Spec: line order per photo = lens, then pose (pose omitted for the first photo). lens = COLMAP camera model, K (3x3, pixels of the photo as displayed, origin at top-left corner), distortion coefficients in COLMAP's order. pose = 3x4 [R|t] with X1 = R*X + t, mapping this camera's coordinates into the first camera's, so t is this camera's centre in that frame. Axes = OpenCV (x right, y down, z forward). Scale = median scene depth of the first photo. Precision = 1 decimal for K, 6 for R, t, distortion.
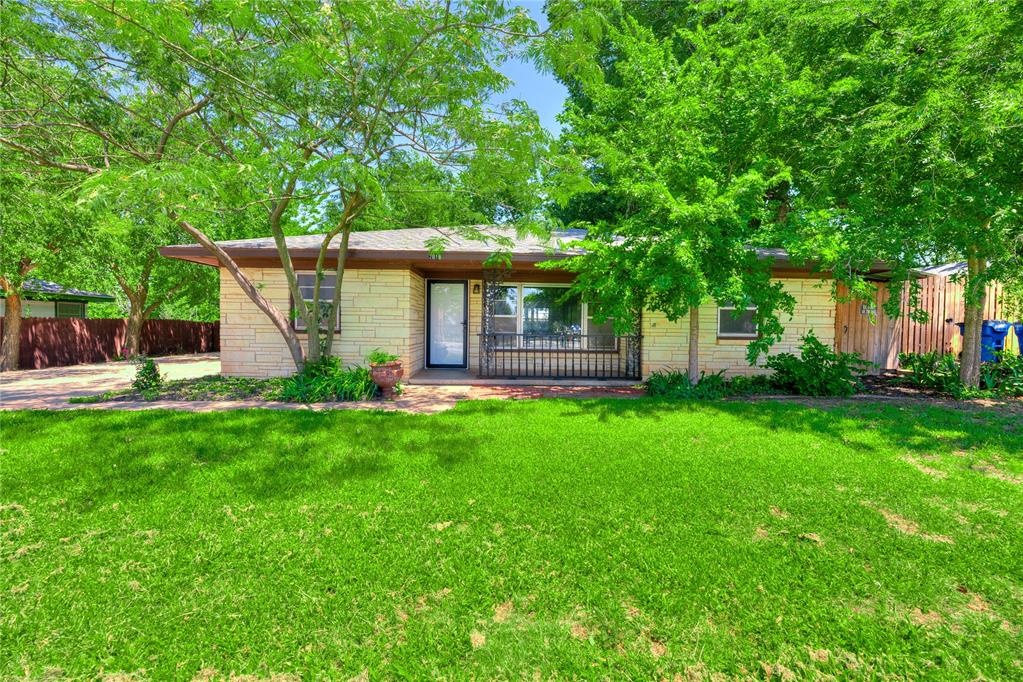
lens RADIAL K [[414.5, 0, 513.1], [0, 414.5, 321.6], [0, 0, 1]] dist [-0.023237, 0.000558]
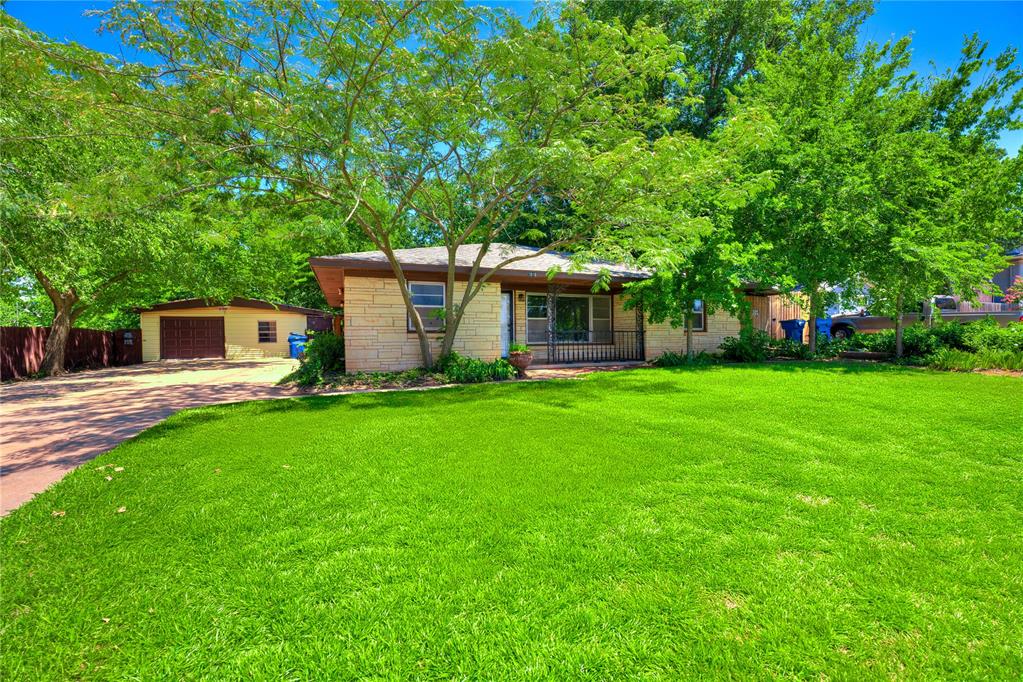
lens RADIAL K [[414.5, 0, 513.1], [0, 414.5, 321.6], [0, 0, 1]] dist [-0.023237, 0.000558]
pose [[0.934995, -0.009476, 0.354534, -0.664153], [0.015002, 0.999805, -0.012842, 0.013957], [-0.354344, 0.017326, 0.934955, -0.225941]]
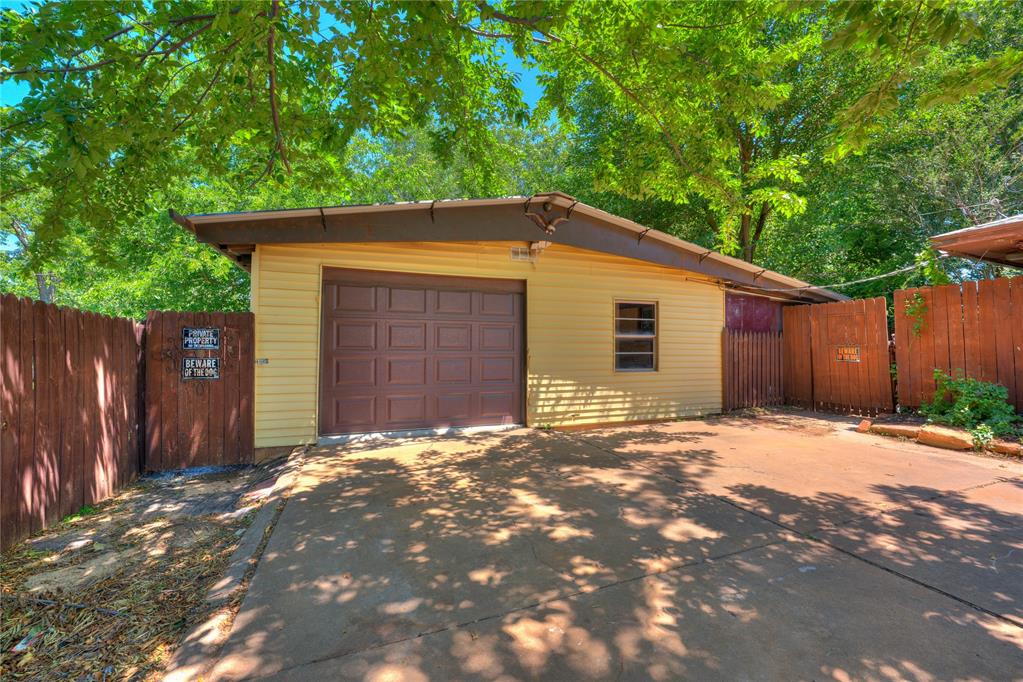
lens RADIAL K [[414.5, 0, 513.1], [0, 414.5, 321.6], [0, 0, 1]] dist [-0.023237, 0.000558]
pose [[0.935782, 0.011982, 0.352376, -1.670172], [-0.010708, 0.999927, -0.005566, 0.003373], [-0.352417, 0.001435, 0.935842, 1.995314]]
